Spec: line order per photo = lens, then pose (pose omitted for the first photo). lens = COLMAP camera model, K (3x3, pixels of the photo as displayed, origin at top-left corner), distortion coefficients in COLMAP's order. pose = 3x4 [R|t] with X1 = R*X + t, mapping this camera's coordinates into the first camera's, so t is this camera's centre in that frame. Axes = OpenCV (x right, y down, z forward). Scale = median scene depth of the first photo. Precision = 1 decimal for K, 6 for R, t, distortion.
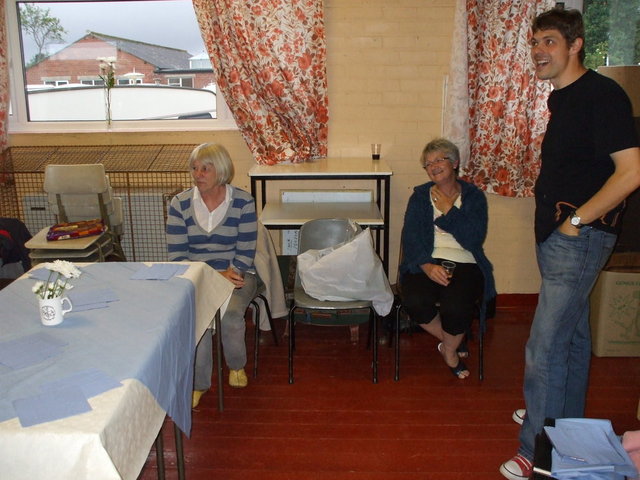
lens RADIAL K [[673.4, 0, 320.0], [0, 673.4, 240.0], [0, 0, 1]] dist [-0.179829, 0.282573]
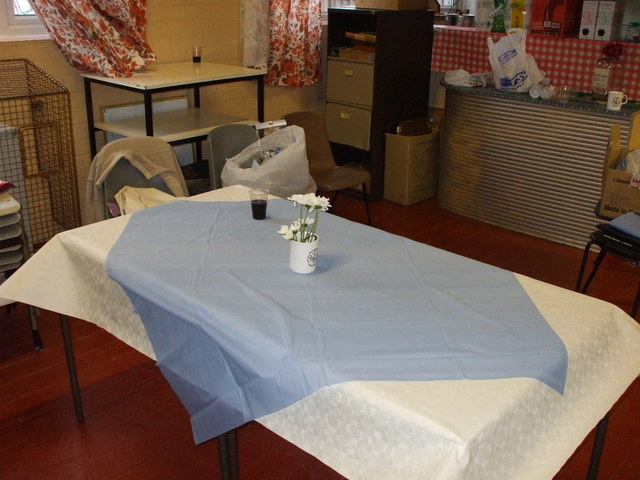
lens RADIAL K [[673.4, 0, 320.0], [0, 673.4, 240.0], [0, 0, 1]] dist [-0.179829, 0.282573]
pose [[0.659271, -0.258101, 0.706219, -0.534040], [0.158656, 0.965844, 0.204877, -0.040418], [-0.734976, -0.023024, 0.677702, 0.219261]]
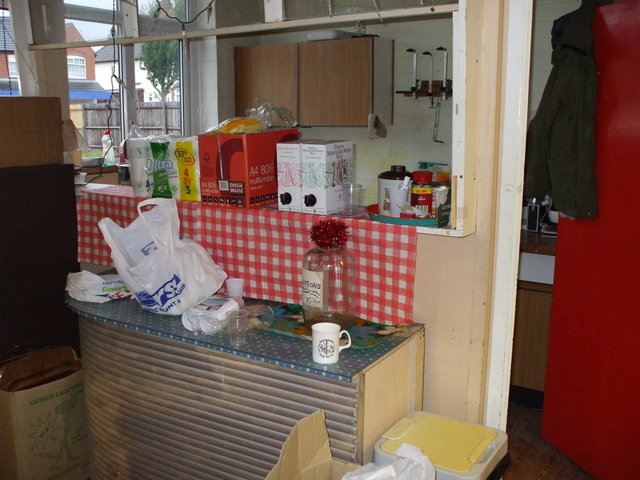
lens RADIAL K [[673.4, 0, 320.0], [0, 673.4, 240.0], [0, 0, 1]] dist [-0.179829, 0.282573]
pose [[0.515684, -0.154874, 0.842665, 0.040459], [0.197992, 0.978447, 0.058664, -0.070615], [-0.833588, 0.136589, 0.535233, 0.288987]]
